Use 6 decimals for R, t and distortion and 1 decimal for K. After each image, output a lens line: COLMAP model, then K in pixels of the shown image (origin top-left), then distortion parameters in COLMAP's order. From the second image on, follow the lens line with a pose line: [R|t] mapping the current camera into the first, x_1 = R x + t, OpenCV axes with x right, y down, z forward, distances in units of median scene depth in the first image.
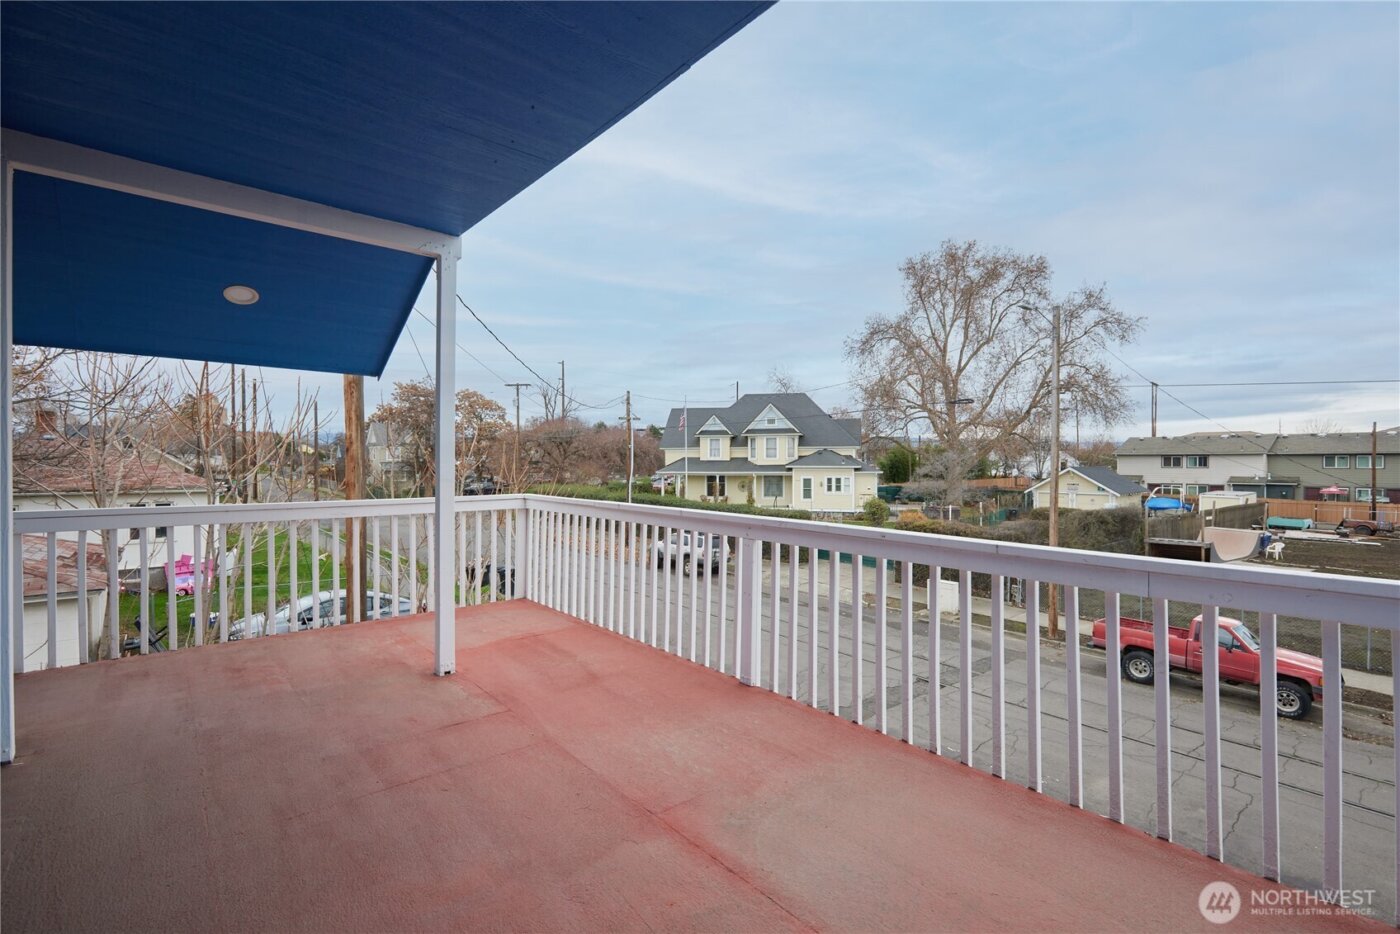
lens RADIAL K [[662.7, 0, 708.6], [0, 662.7, 467.6], [0, 0, 1]] dist [-0.003212, -0.000394]
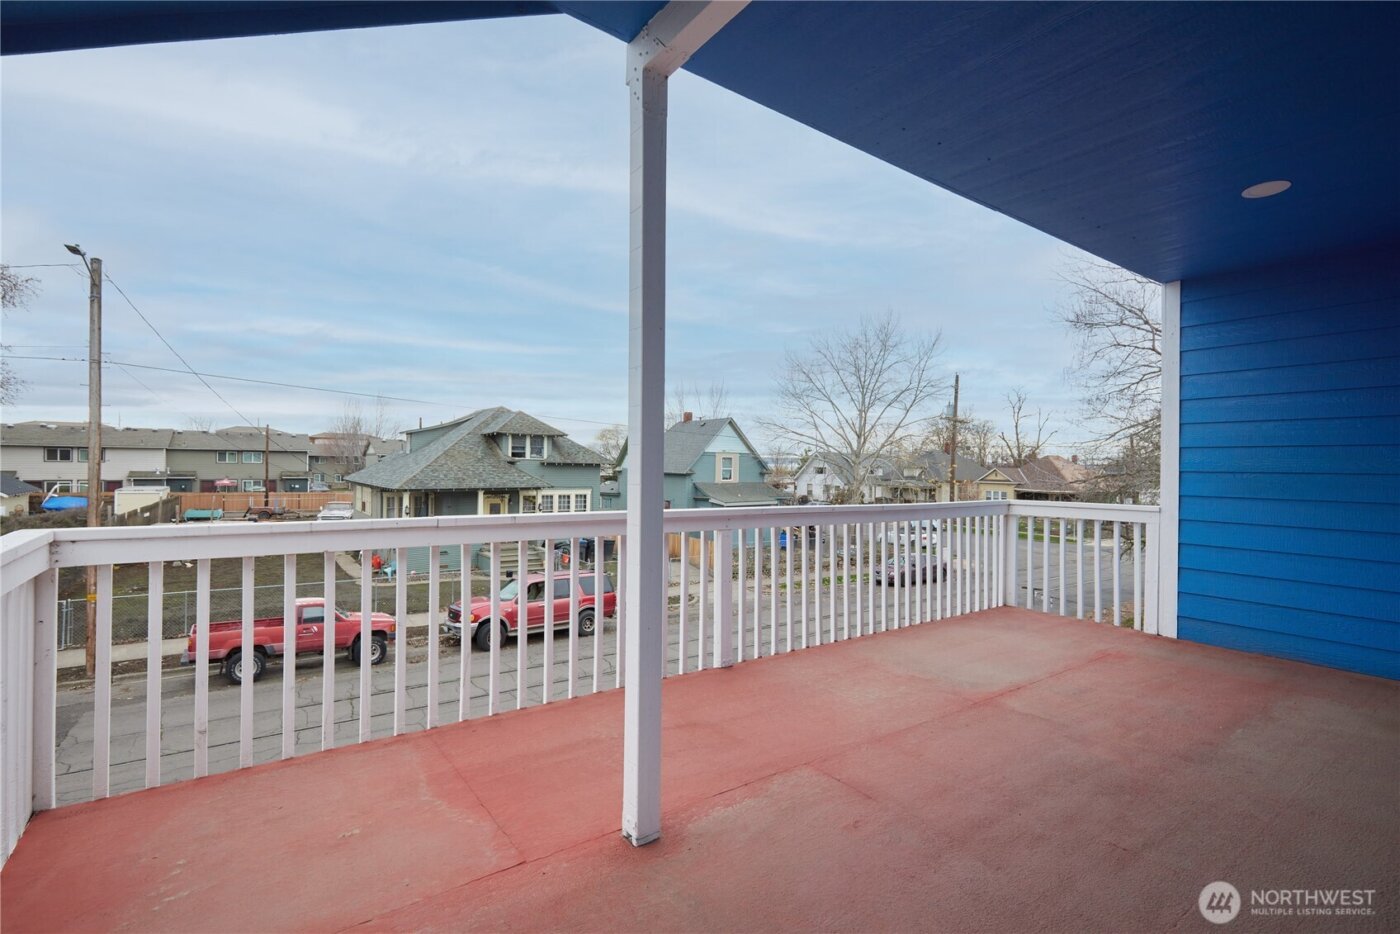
lens RADIAL K [[662.7, 0, 708.6], [0, 662.7, 461.2], [0, 0, 1]] dist [-0.003212, -0.000394]
pose [[0.051922, 0.004820, 0.998639, -0.314722], [-0.003373, 0.999983, -0.004651, 0.001445], [-0.998645, -0.003127, 0.051938, 0.306183]]
